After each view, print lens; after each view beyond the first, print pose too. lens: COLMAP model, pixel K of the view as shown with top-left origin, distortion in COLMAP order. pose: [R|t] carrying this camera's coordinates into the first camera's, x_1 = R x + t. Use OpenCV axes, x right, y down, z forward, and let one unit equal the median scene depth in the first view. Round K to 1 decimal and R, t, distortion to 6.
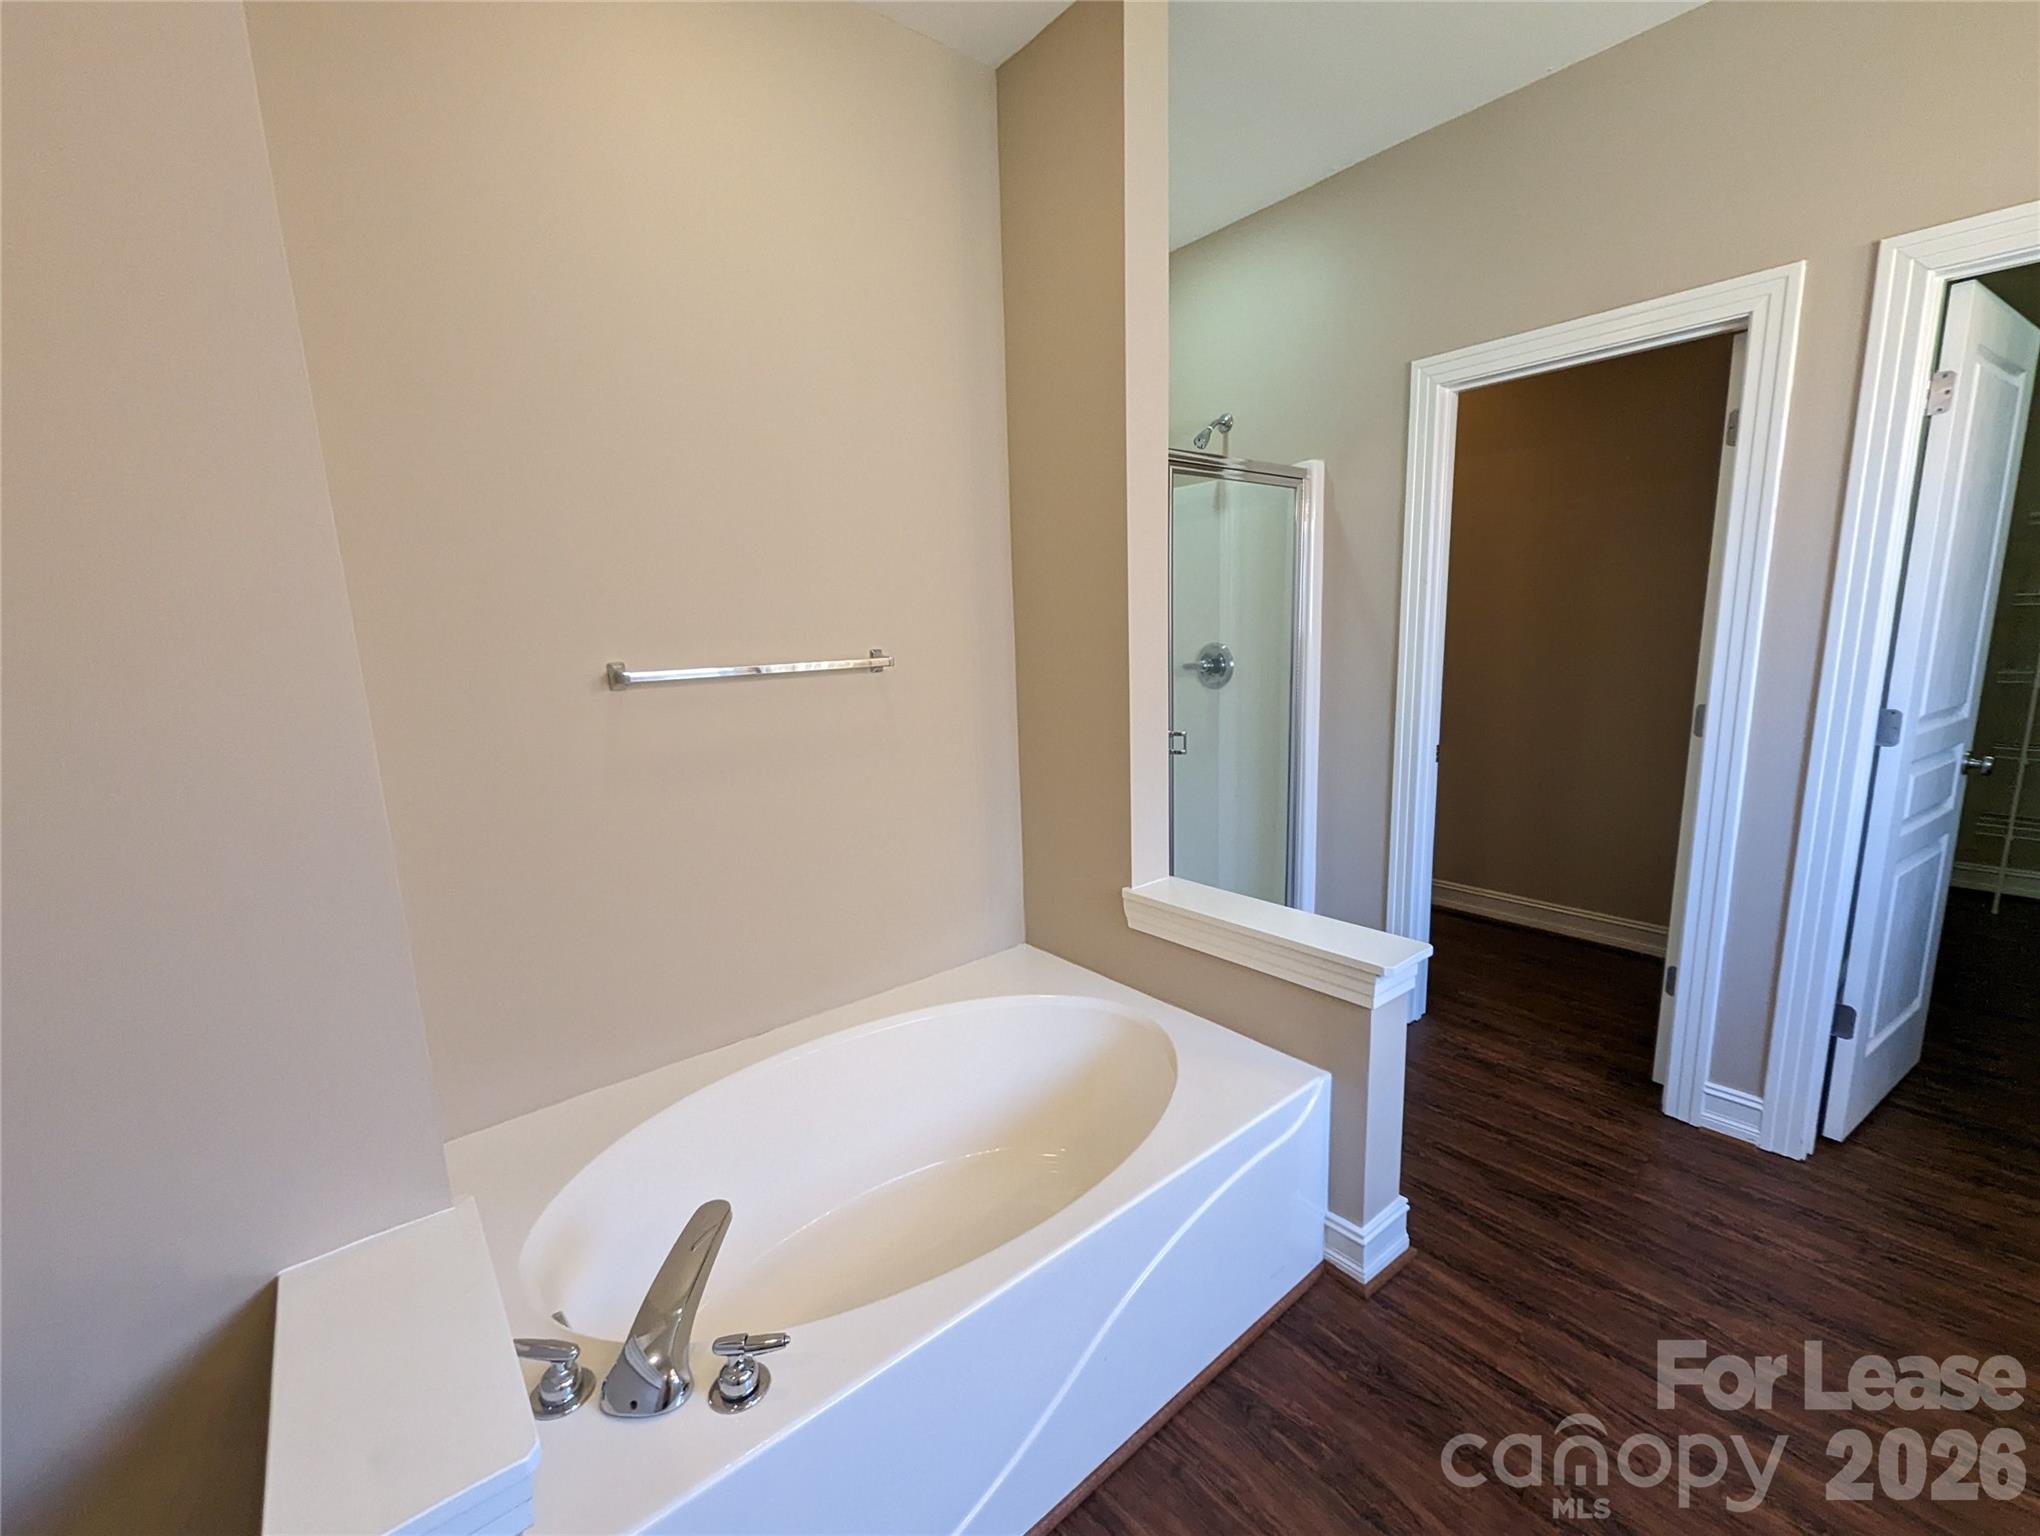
lens RADIAL K [[845.0, 0, 1026.8], [0, 845.0, 774.9], [0, 0, 1]] dist [0.000098, 0.000196]
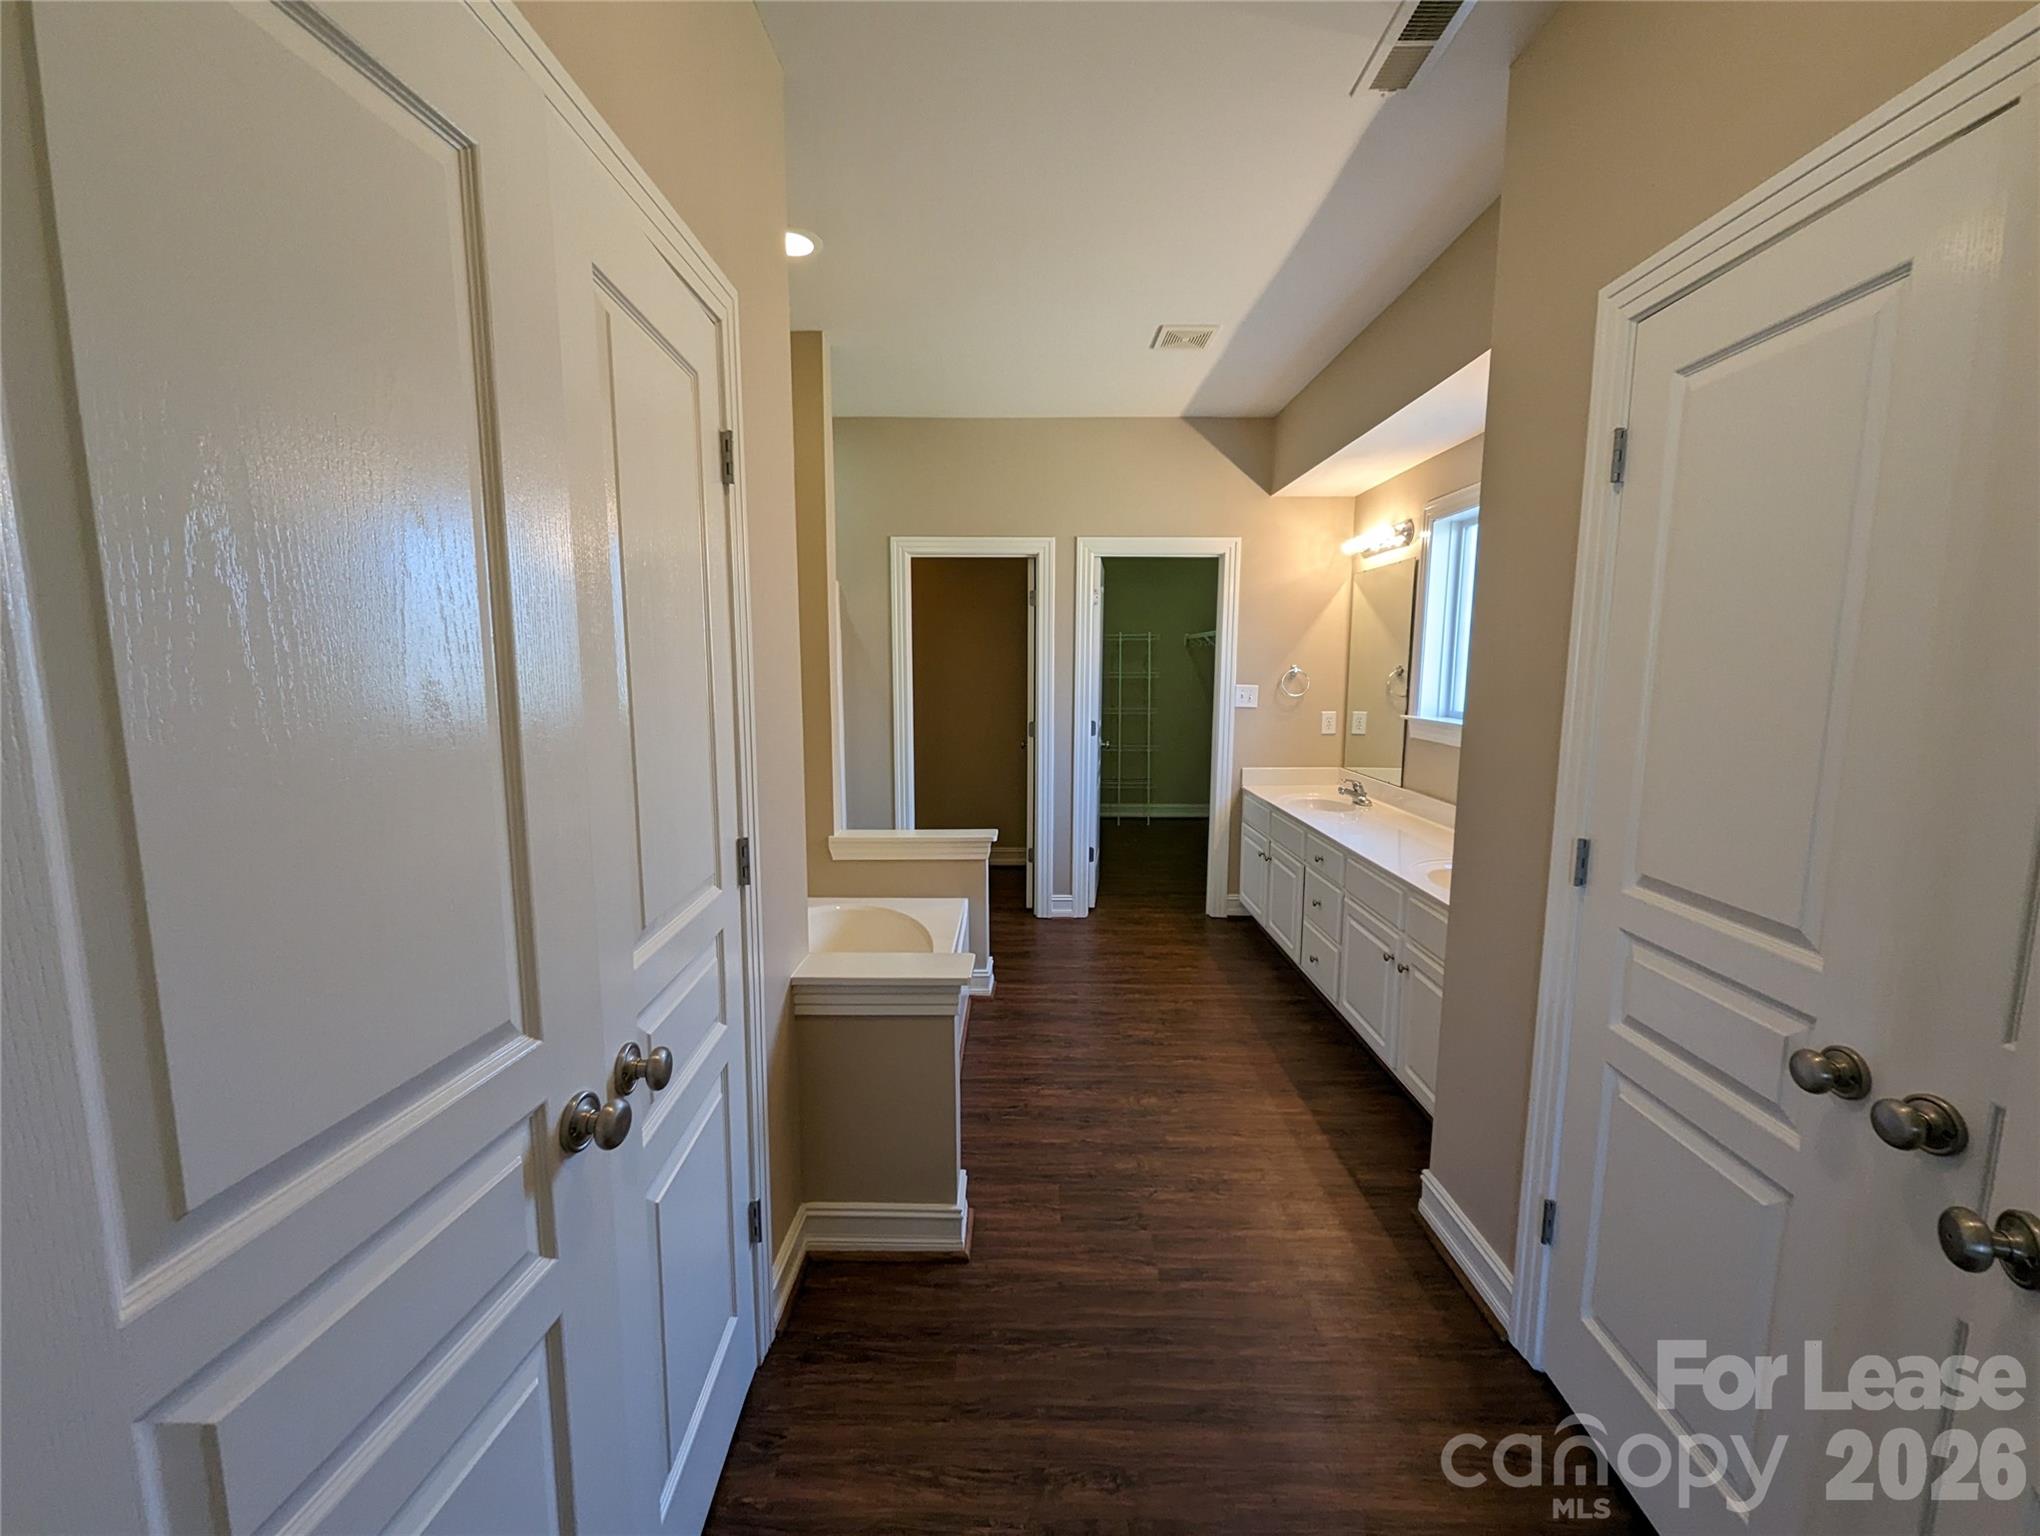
lens RADIAL K [[845.0, 0, 1026.8], [0, 845.0, 774.9], [0, 0, 1]] dist [0.000098, 0.000196]
pose [[0.640883, -0.063765, 0.764986, -0.909960], [0.111513, 0.993707, -0.010592, 0.075457], [-0.759496, 0.092094, 0.643960, -0.388905]]
